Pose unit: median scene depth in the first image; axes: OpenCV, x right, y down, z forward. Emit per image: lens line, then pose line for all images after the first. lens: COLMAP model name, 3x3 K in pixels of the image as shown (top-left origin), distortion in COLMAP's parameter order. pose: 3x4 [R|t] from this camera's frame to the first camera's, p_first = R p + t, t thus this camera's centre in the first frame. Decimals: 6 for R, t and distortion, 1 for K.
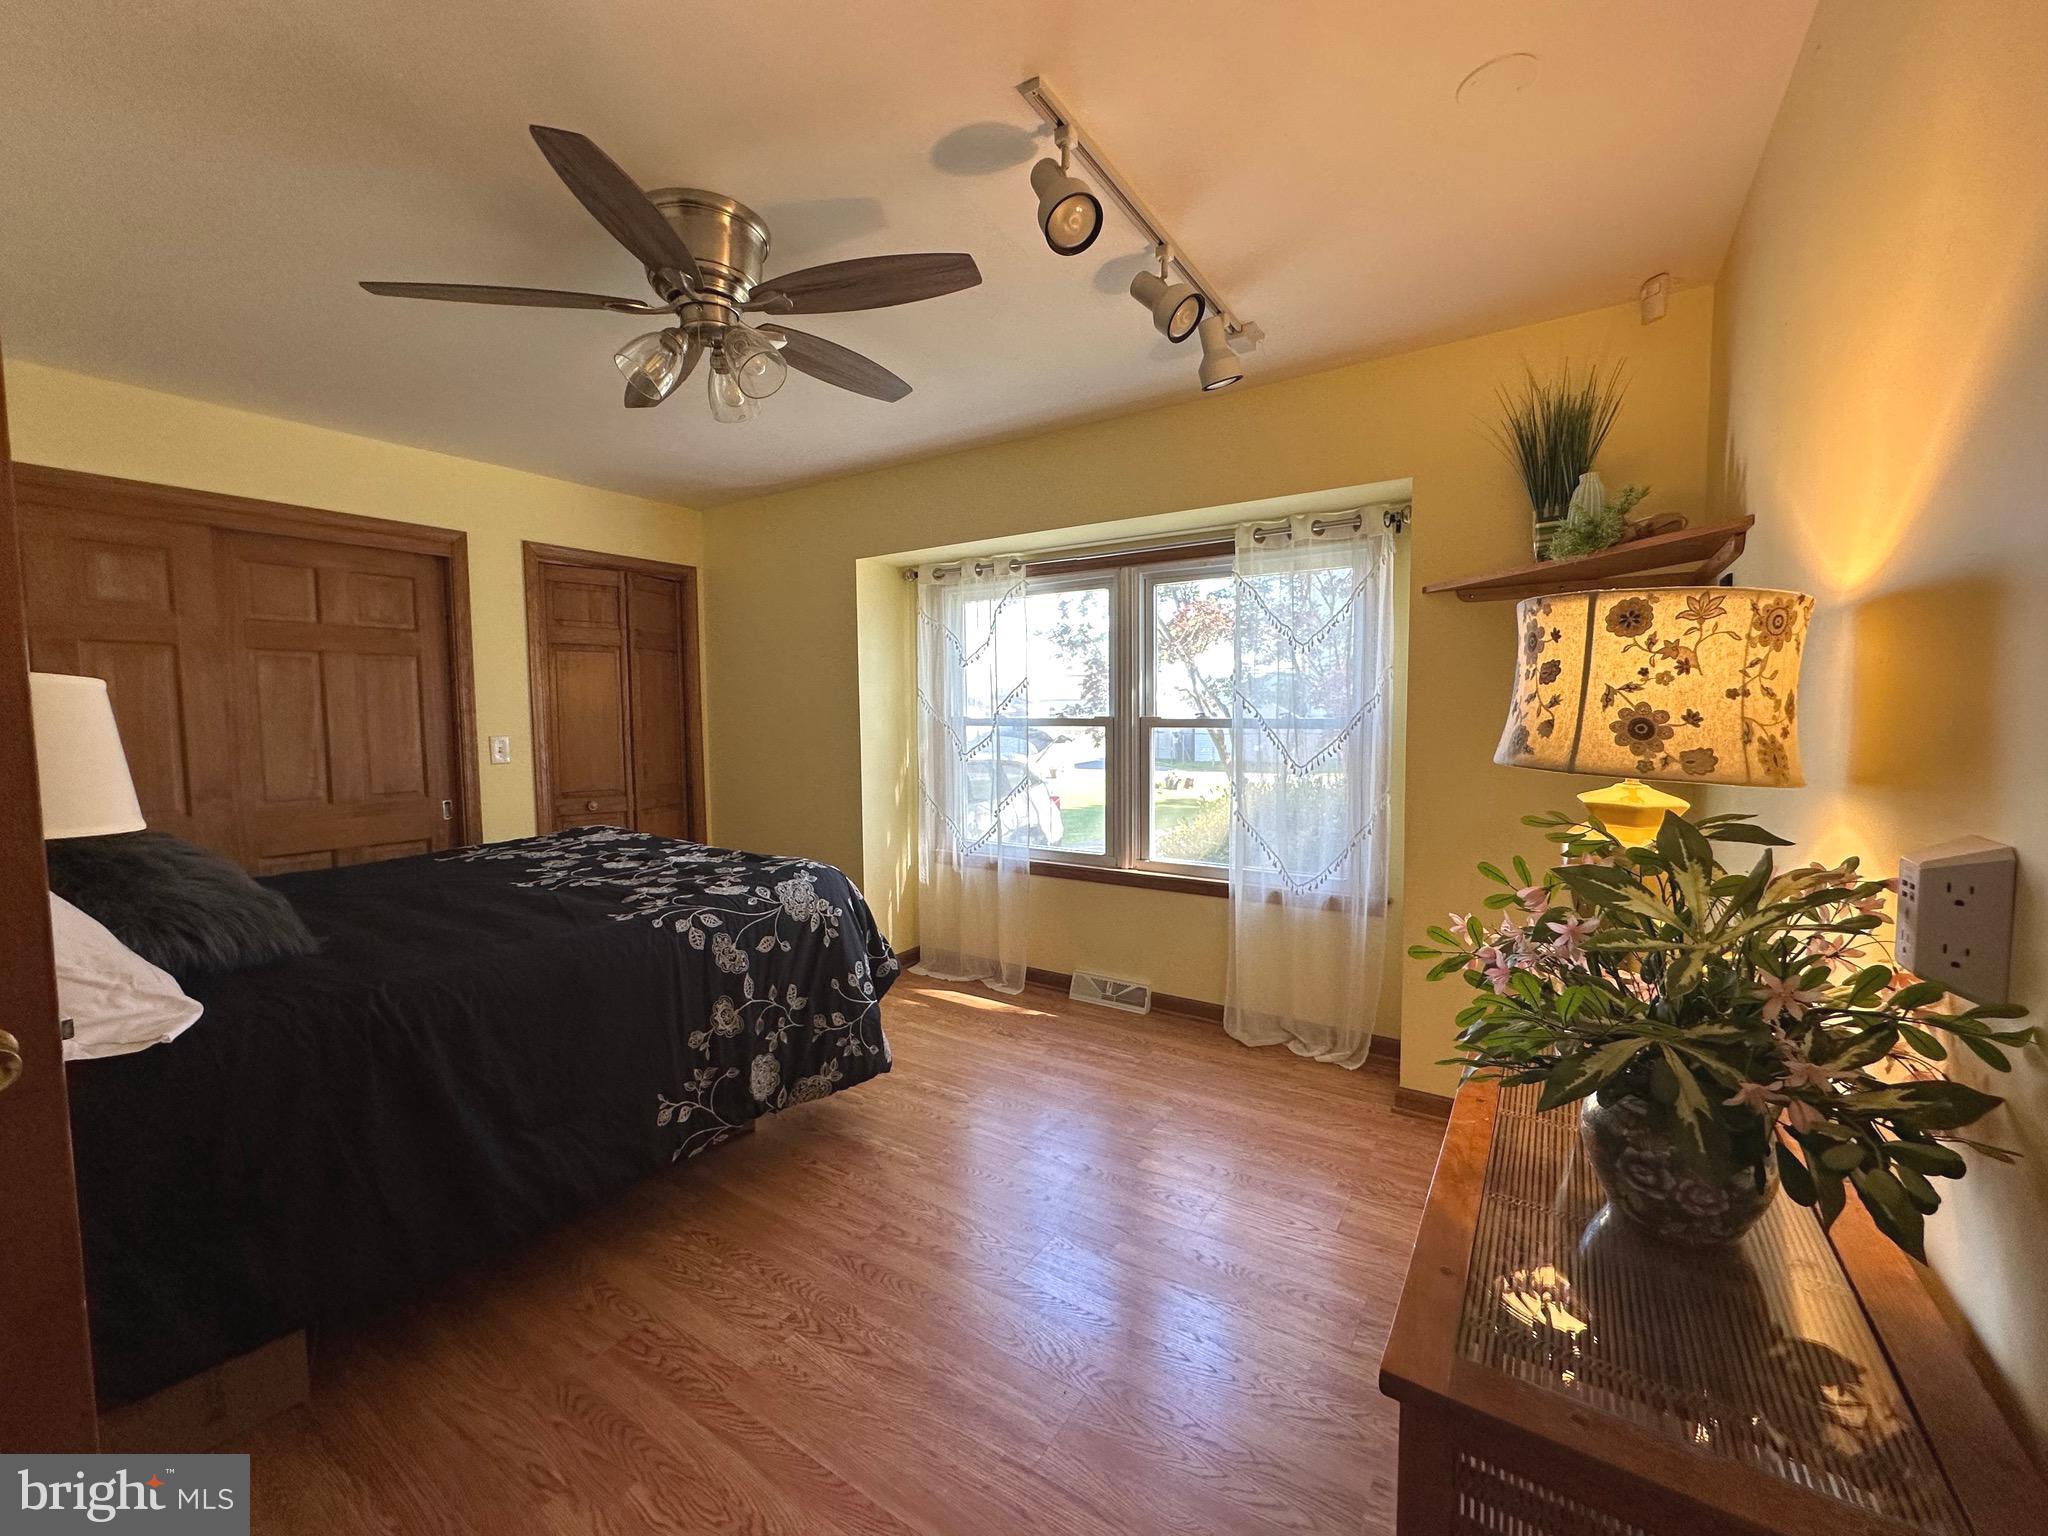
lens RADIAL K [[818.2, 0, 1026.7], [0, 818.2, 768.3], [0, 0, 1]] dist [-0.004652, 0.000475]
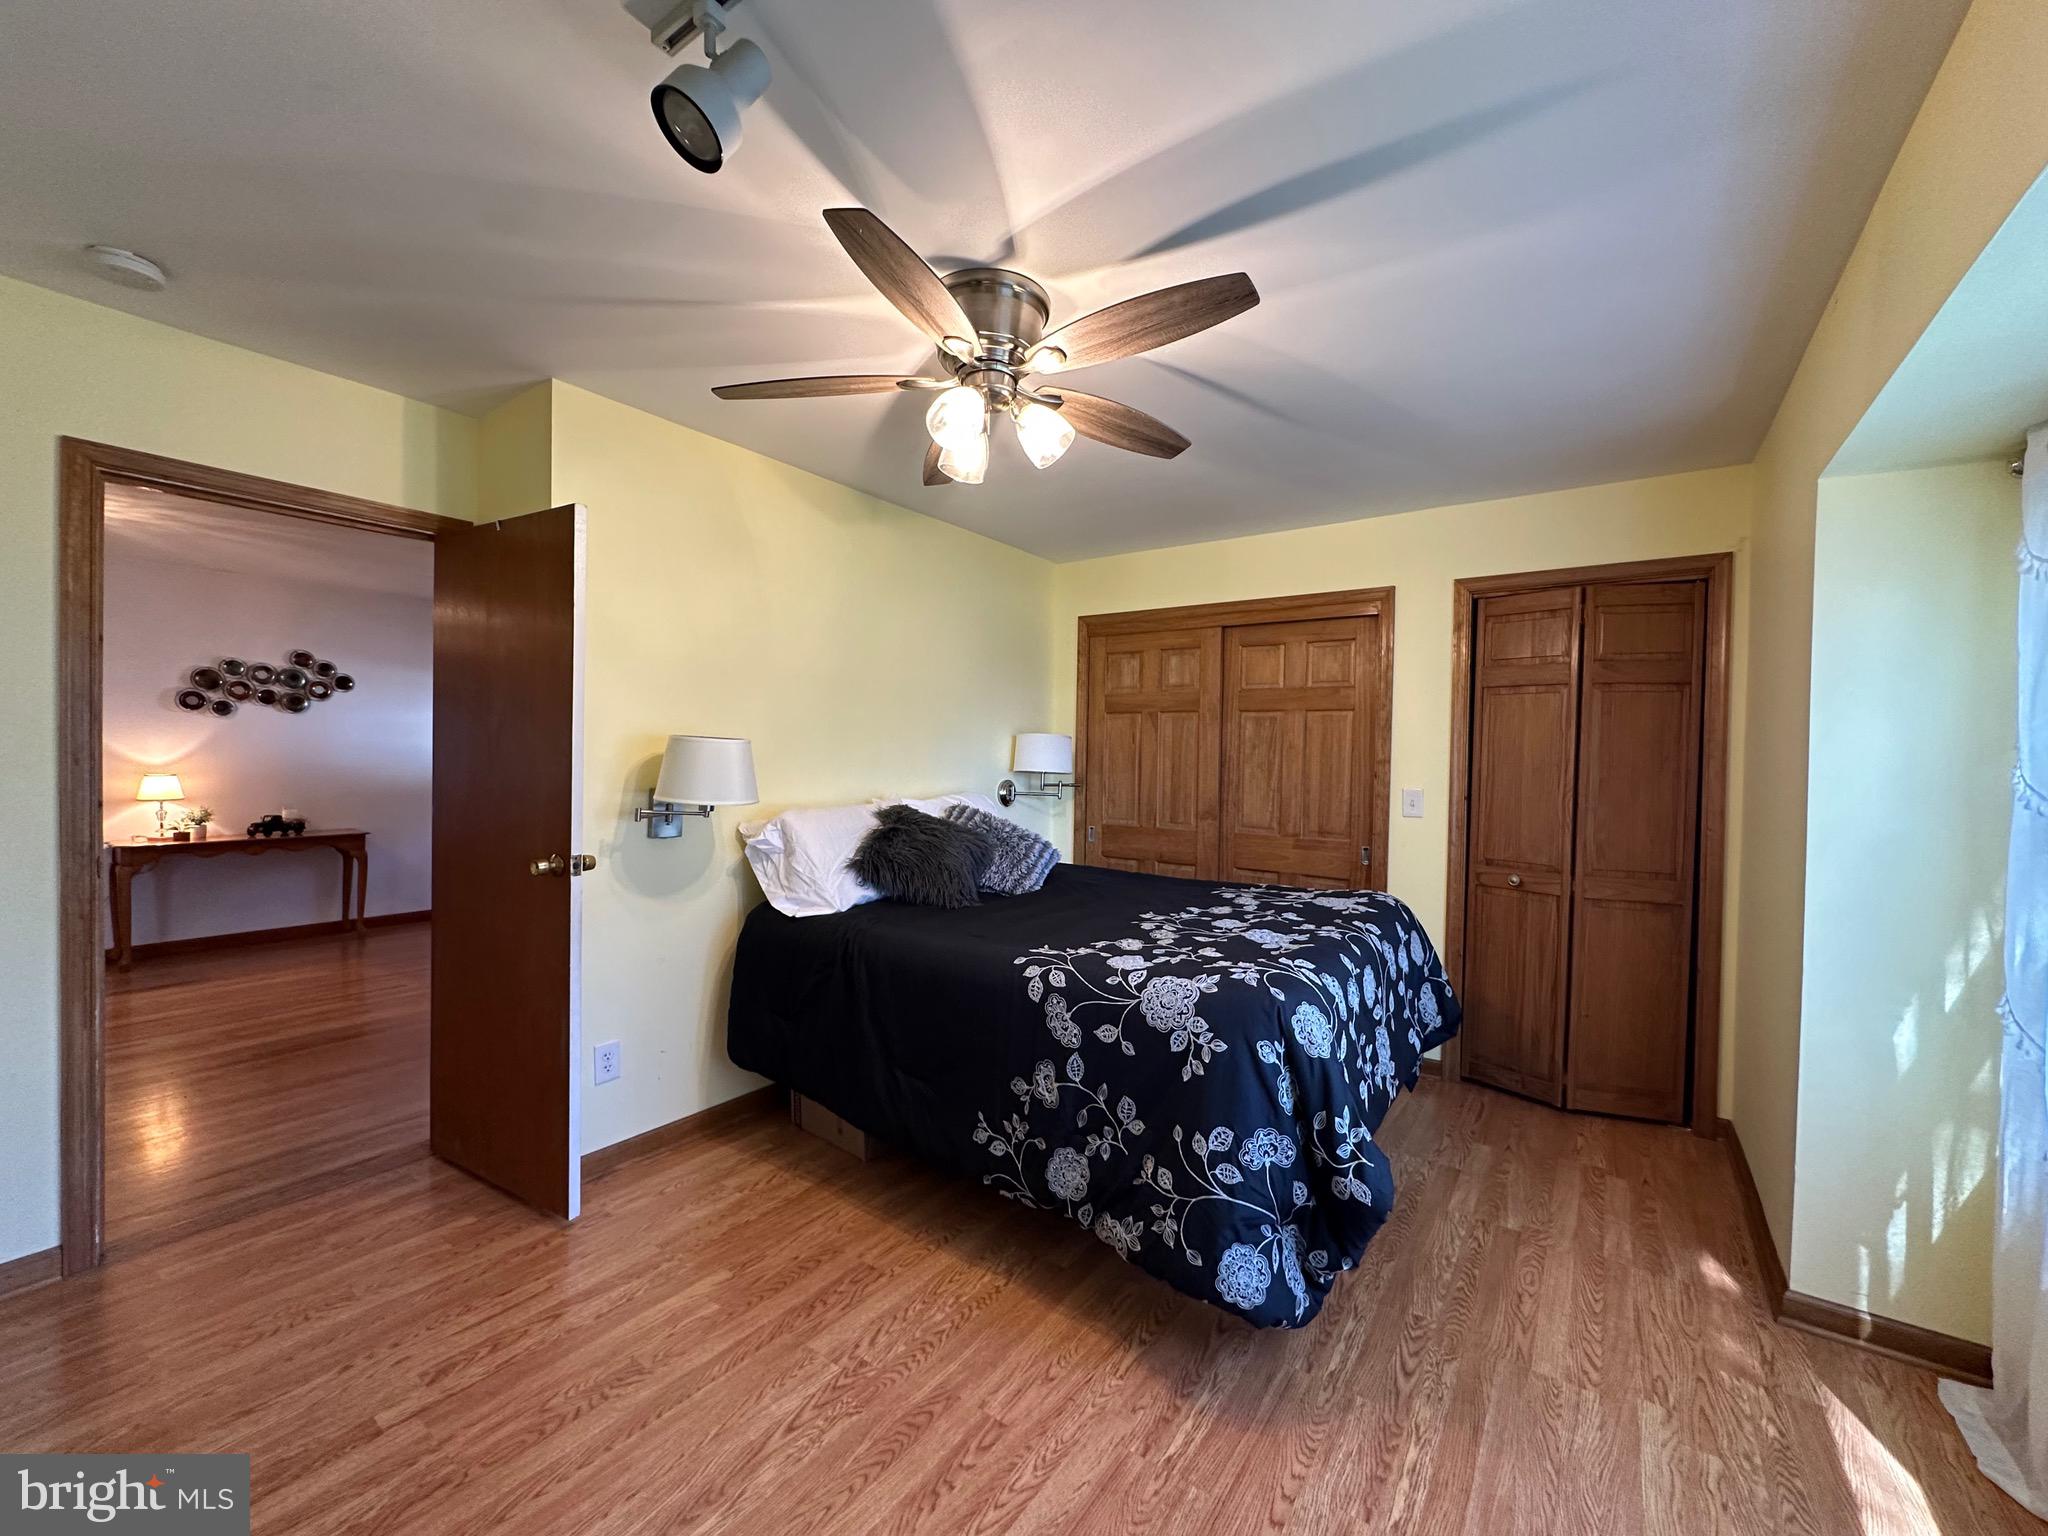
lens RADIAL K [[818.2, 0, 1026.7], [0, 818.2, 768.3], [0, 0, 1]] dist [-0.004652, 0.000475]
pose [[-0.038688, 0.026970, -0.998887, 0.529186], [-0.089045, 0.995566, 0.030329, -0.080441], [0.995276, 0.090119, -0.036115, 0.904220]]
